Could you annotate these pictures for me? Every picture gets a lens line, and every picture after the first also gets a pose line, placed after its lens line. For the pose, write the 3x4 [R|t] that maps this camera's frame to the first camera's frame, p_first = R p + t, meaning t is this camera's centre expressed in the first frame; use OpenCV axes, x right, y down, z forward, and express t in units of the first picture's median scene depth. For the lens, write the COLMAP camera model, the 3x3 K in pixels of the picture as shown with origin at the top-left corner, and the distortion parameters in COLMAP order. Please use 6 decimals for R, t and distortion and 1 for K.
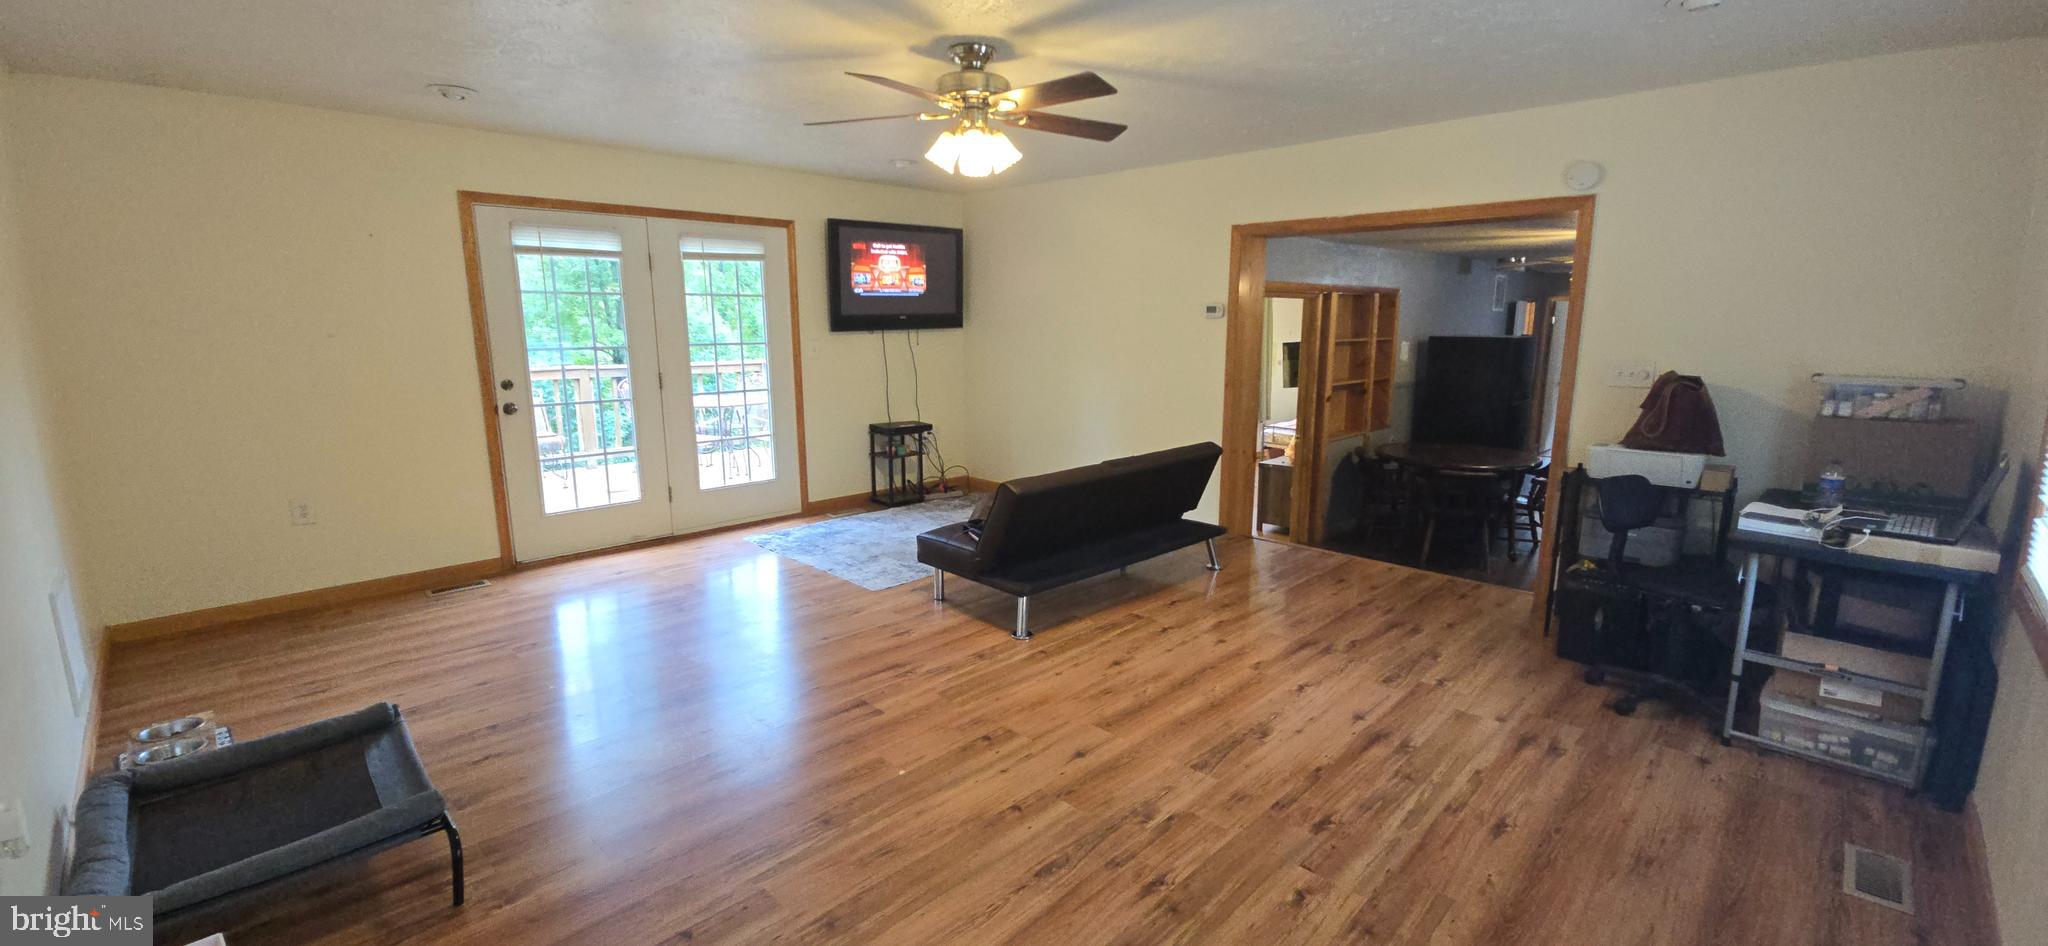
lens RADIAL K [[829.0, 0, 1031.6], [0, 829.0, 464.9], [0, 0, 1]] dist [0.001067, -0.000282]
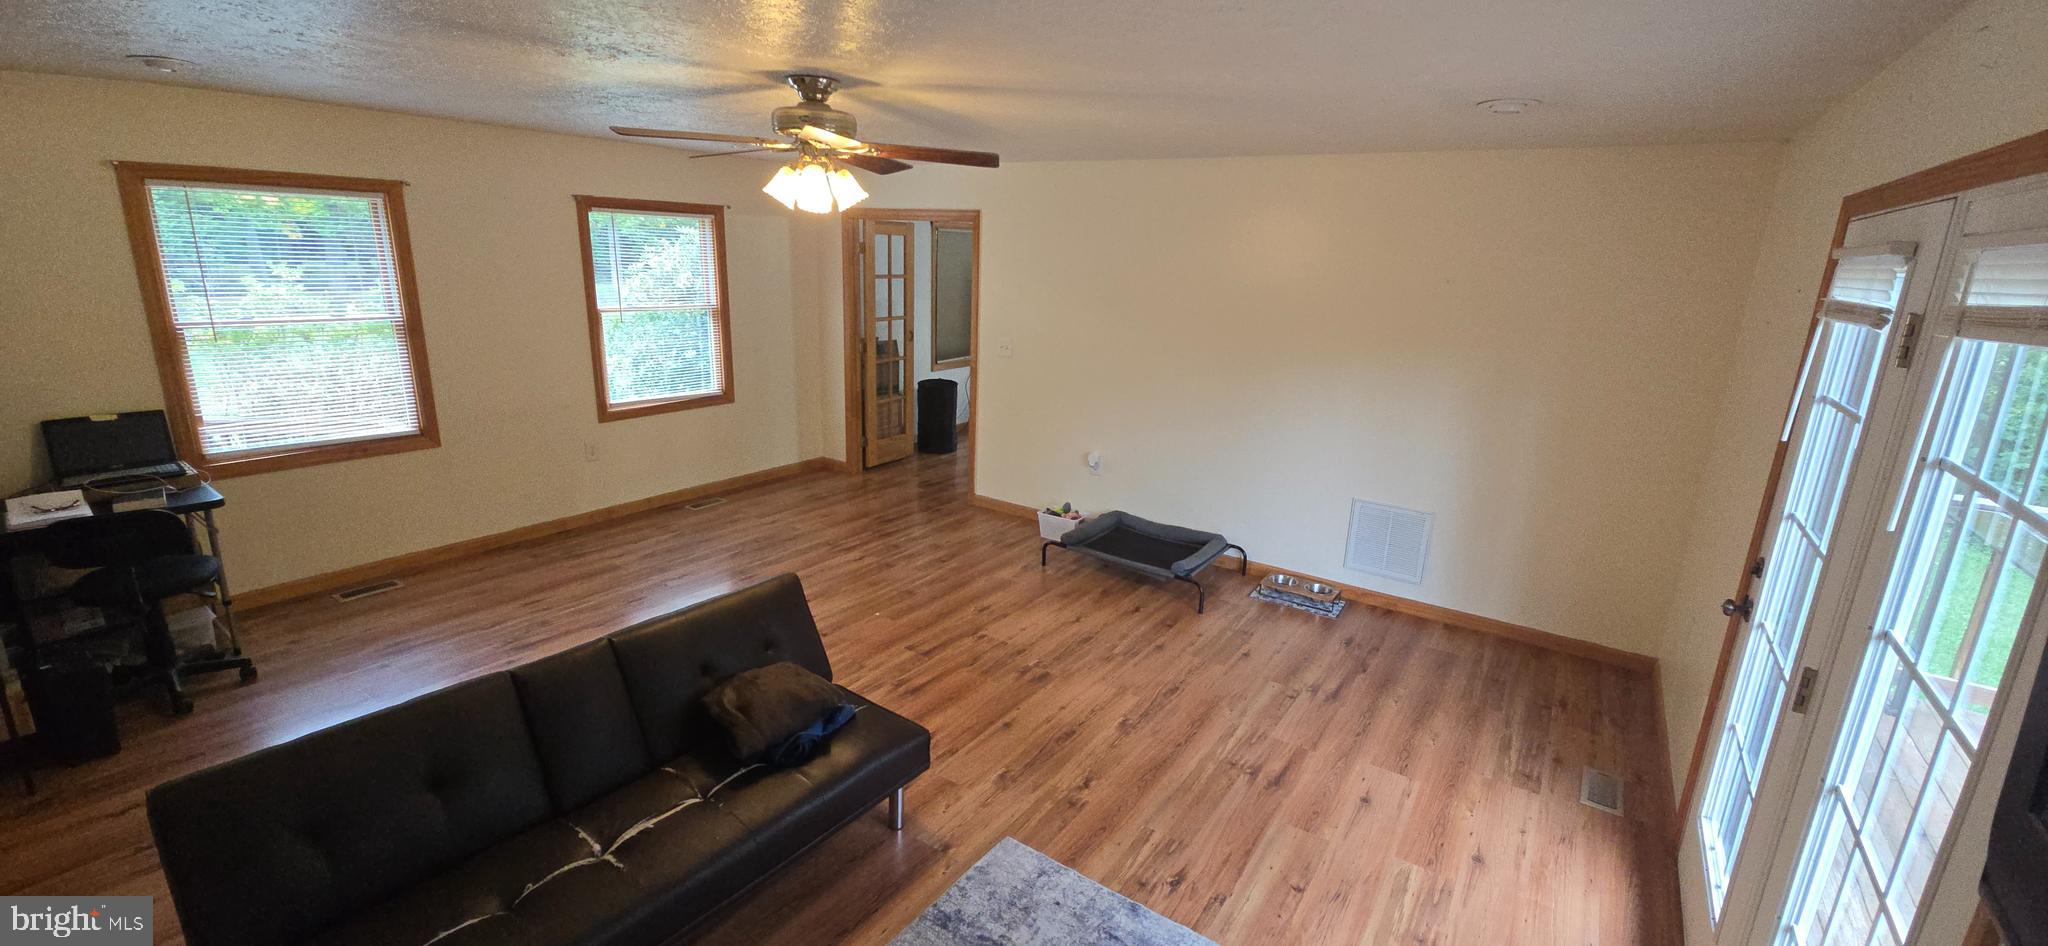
lens RADIAL K [[829.0, 0, 1031.6], [0, 829.0, 464.9], [0, 0, 1]] dist [0.001067, -0.000282]
pose [[-0.982902, 0.007479, -0.183979, -0.126680], [-0.070483, 0.907791, 0.413459, -0.474913], [0.170107, 0.419357, -0.891742, 1.918461]]
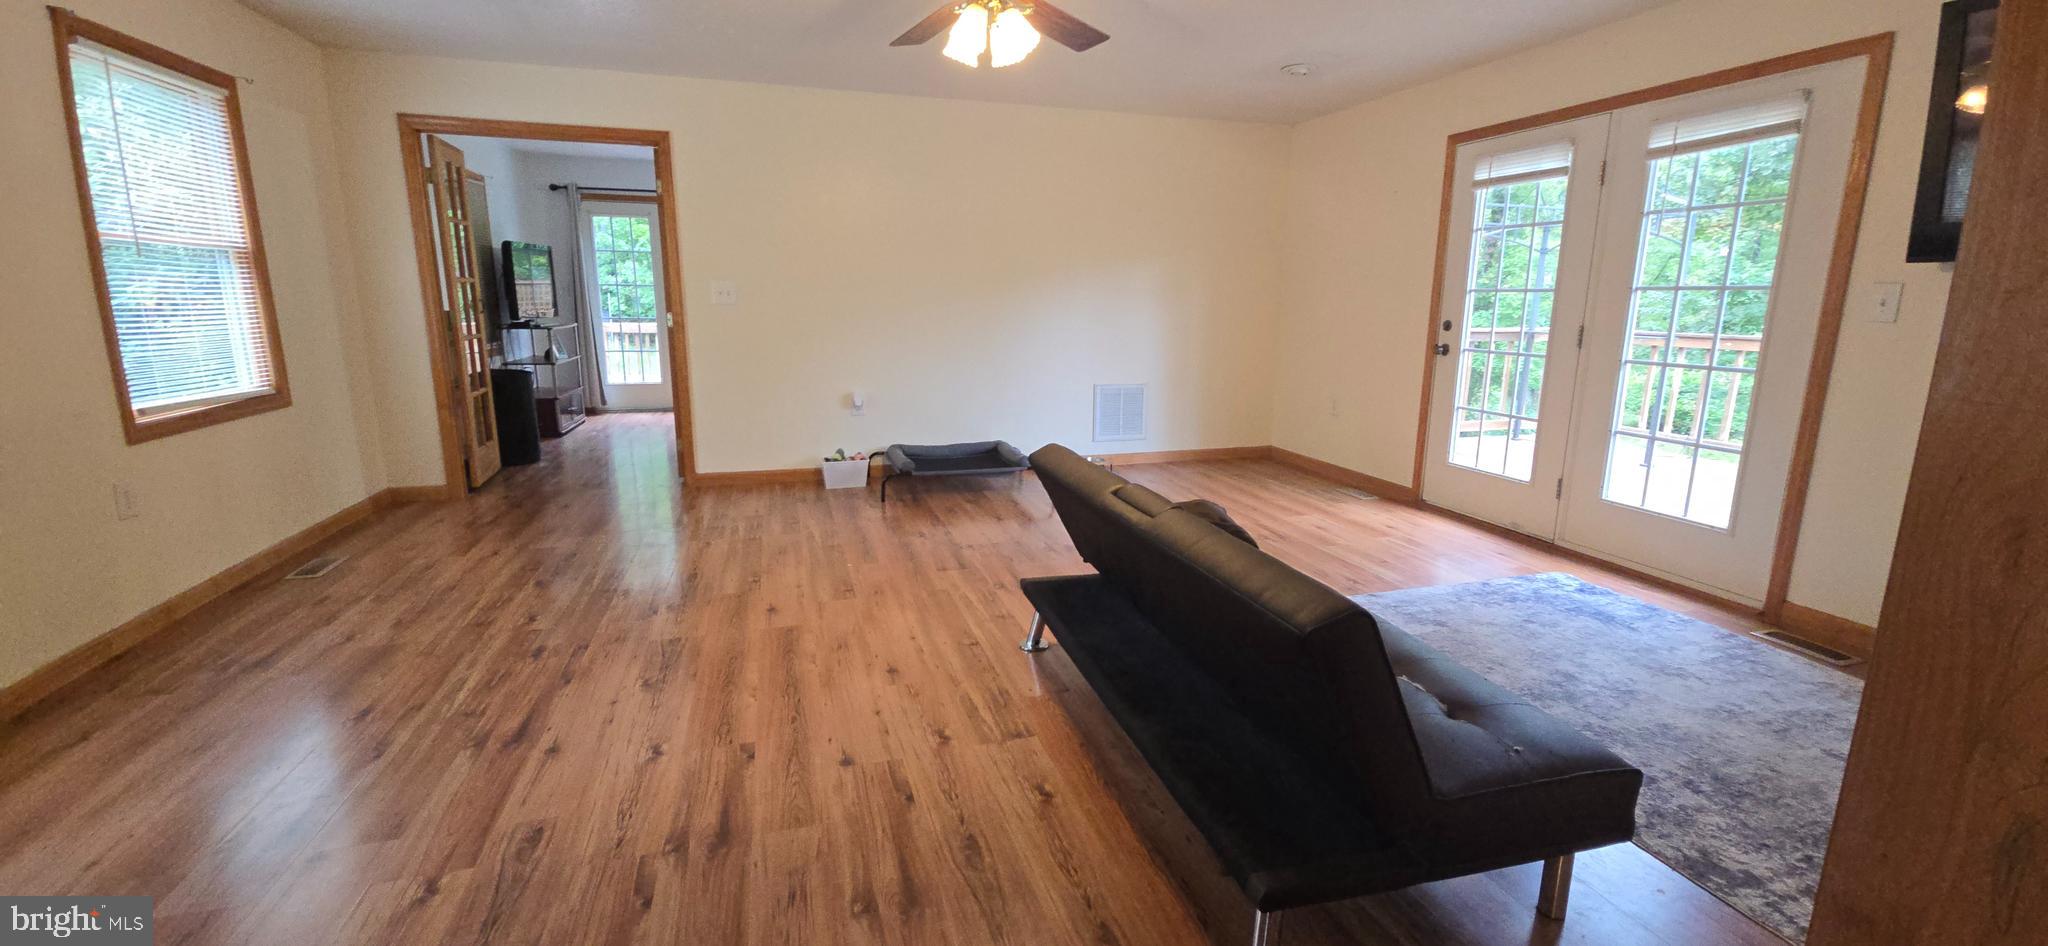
lens RADIAL K [[829.0, 0, 1031.6], [0, 829.0, 464.9], [0, 0, 1]] dist [0.001067, -0.000282]
pose [[-0.475726, 0.171172, -0.862778, 0.714531], [-0.163347, 0.946627, 0.277875, -0.188922], [0.864293, 0.273125, -0.422375, 1.466673]]
